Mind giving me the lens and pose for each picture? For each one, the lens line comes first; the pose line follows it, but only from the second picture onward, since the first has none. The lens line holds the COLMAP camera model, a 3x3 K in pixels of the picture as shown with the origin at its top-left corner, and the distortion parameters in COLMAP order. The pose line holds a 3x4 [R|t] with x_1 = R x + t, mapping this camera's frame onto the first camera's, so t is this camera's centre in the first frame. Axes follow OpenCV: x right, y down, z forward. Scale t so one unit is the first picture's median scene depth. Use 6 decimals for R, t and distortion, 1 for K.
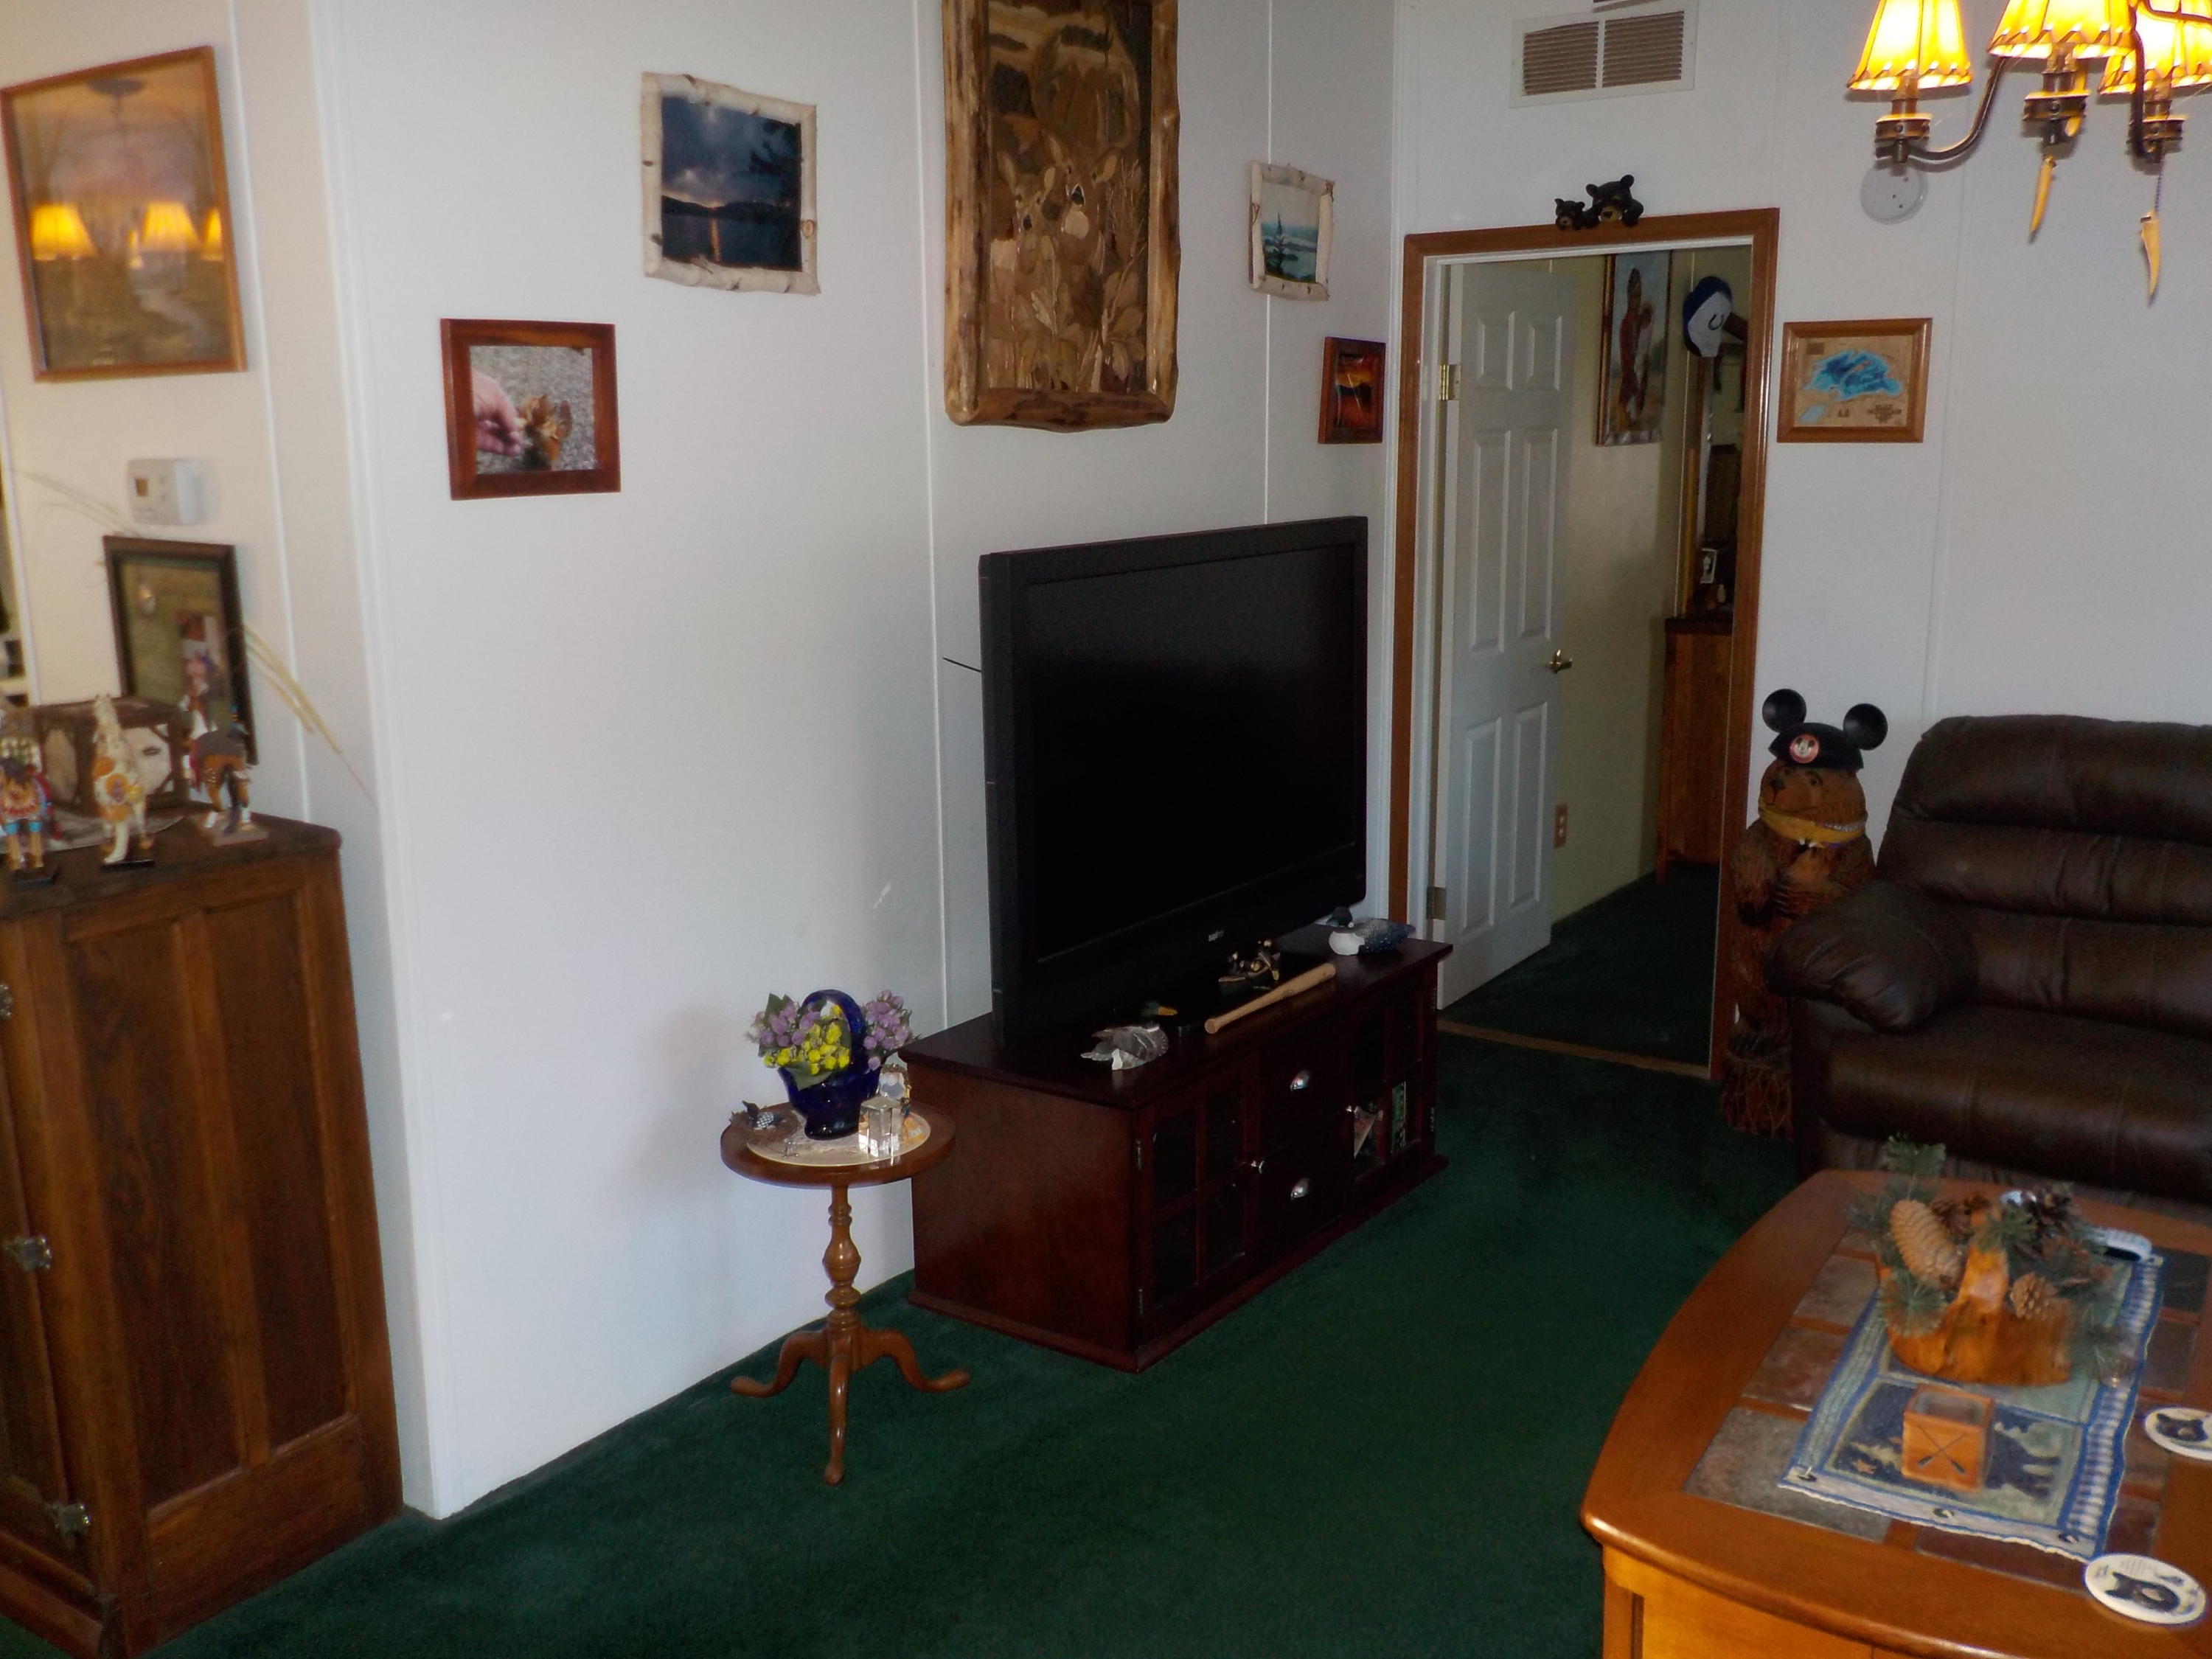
lens RADIAL K [[1944.5, 0, 1107.4], [0, 1944.5, 827.4], [0, 0, 1]] dist [0.010749, -0.025568]
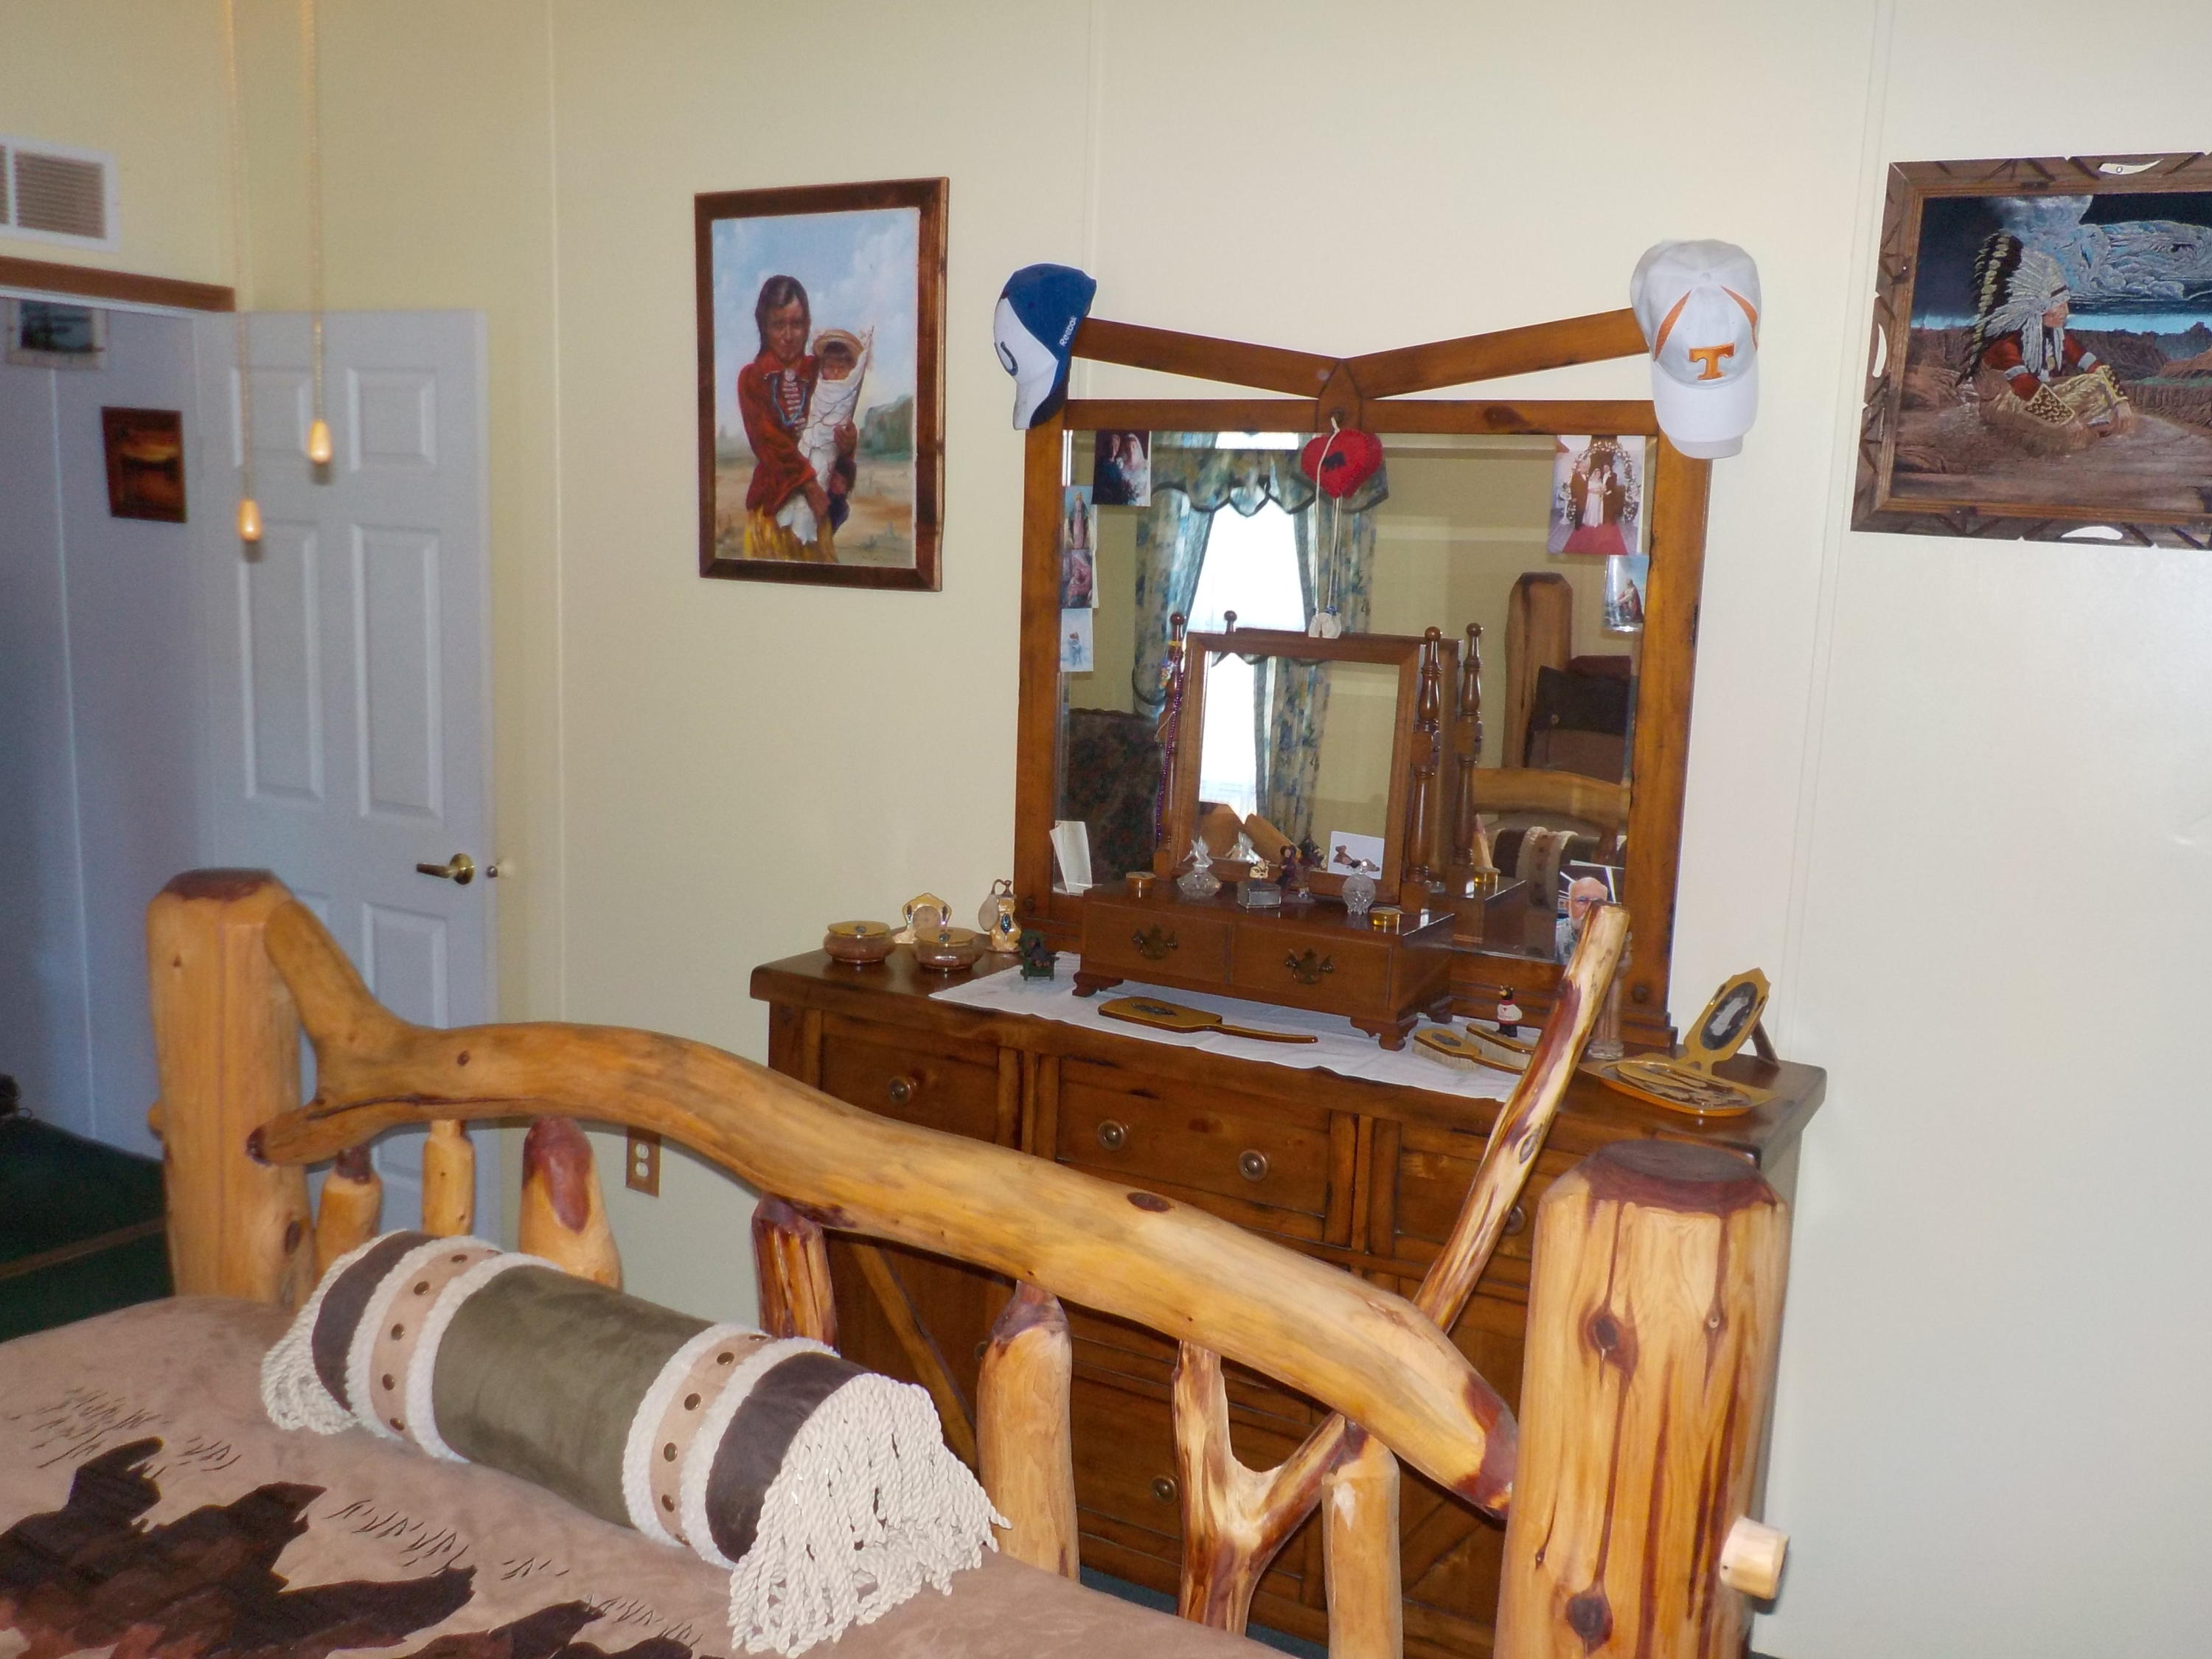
lens RADIAL K [[1944.5, 0, 1105.9], [0, 1944.5, 833.7], [0, 0, 1]] dist [0.010749, -0.025568]
pose [[0.121036, 0.170044, -0.977975, 0.852969], [-0.254384, 0.957631, 0.135024, -0.227966], [0.959499, 0.232439, 0.159164, 1.020553]]
